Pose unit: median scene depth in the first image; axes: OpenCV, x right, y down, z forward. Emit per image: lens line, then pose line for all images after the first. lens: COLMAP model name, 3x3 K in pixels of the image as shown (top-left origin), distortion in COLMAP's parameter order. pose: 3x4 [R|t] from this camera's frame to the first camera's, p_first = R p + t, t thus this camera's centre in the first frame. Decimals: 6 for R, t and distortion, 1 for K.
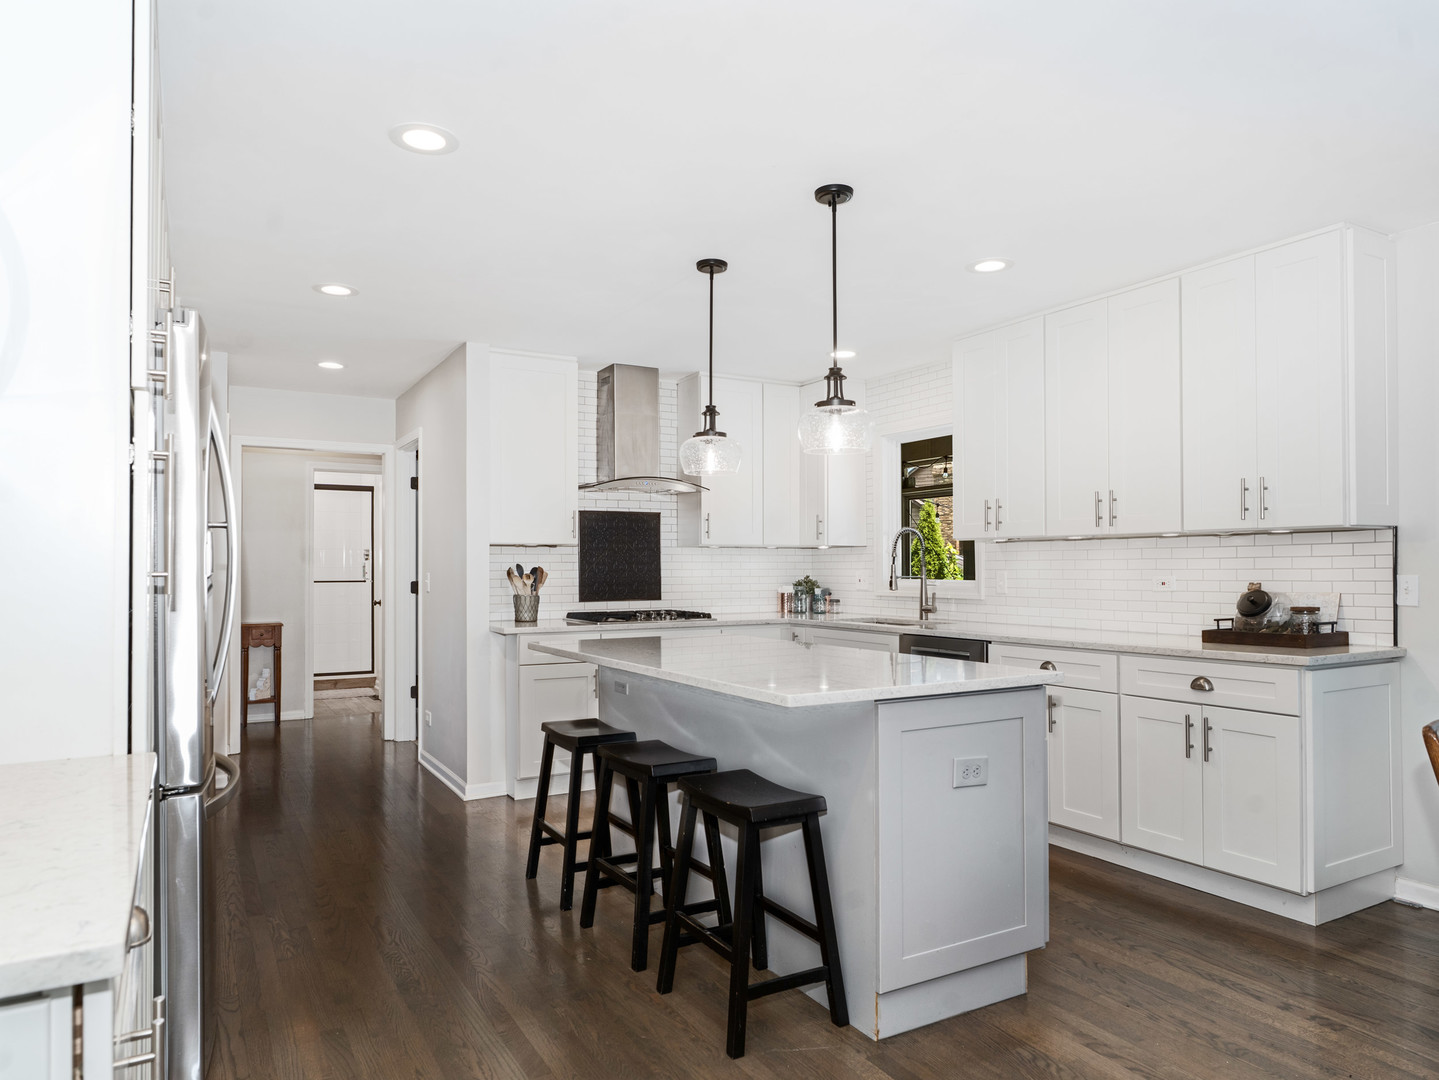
lens RADIAL K [[912.8, 0, 719.5], [0, 912.8, 540.0], [0, 0, 1]] dist [0.001386, 0.000131]
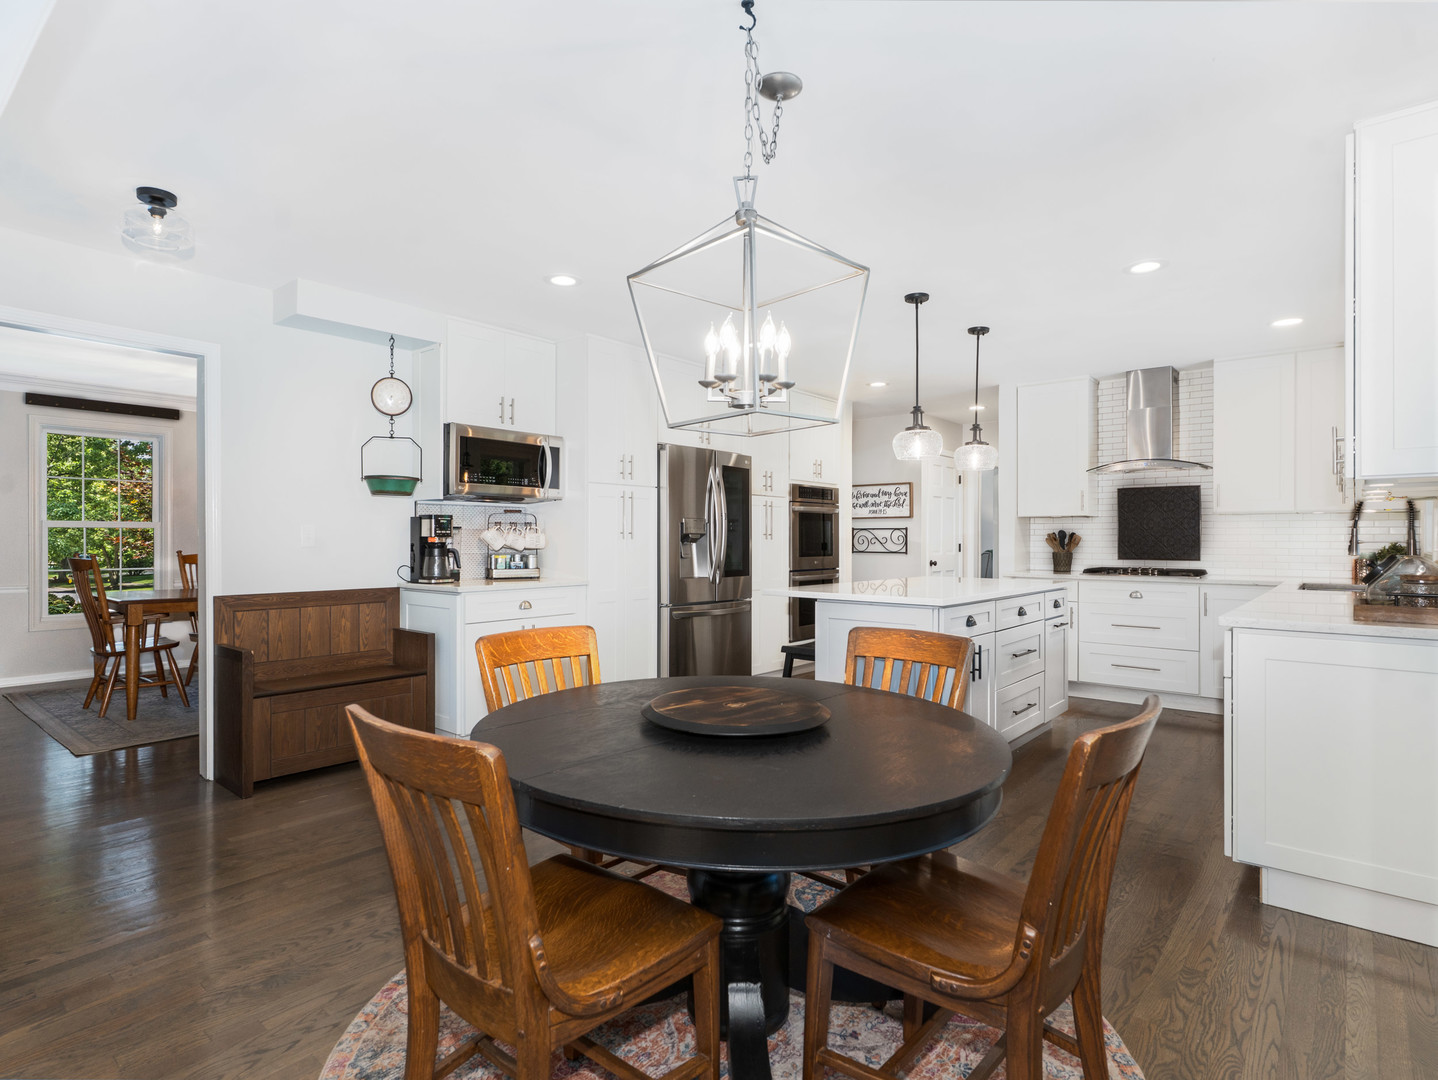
lens RADIAL K [[781.1, 0, 719.0], [0, 781.1, 540.0], [0, 0, 1]] dist [-0.000961, -0.000116]
pose [[0.354136, 0.009101, -0.935150, 0.675214], [0.022046, 0.999594, 0.018076, 0.008189], [0.934934, -0.027018, 0.353791, 0.087282]]
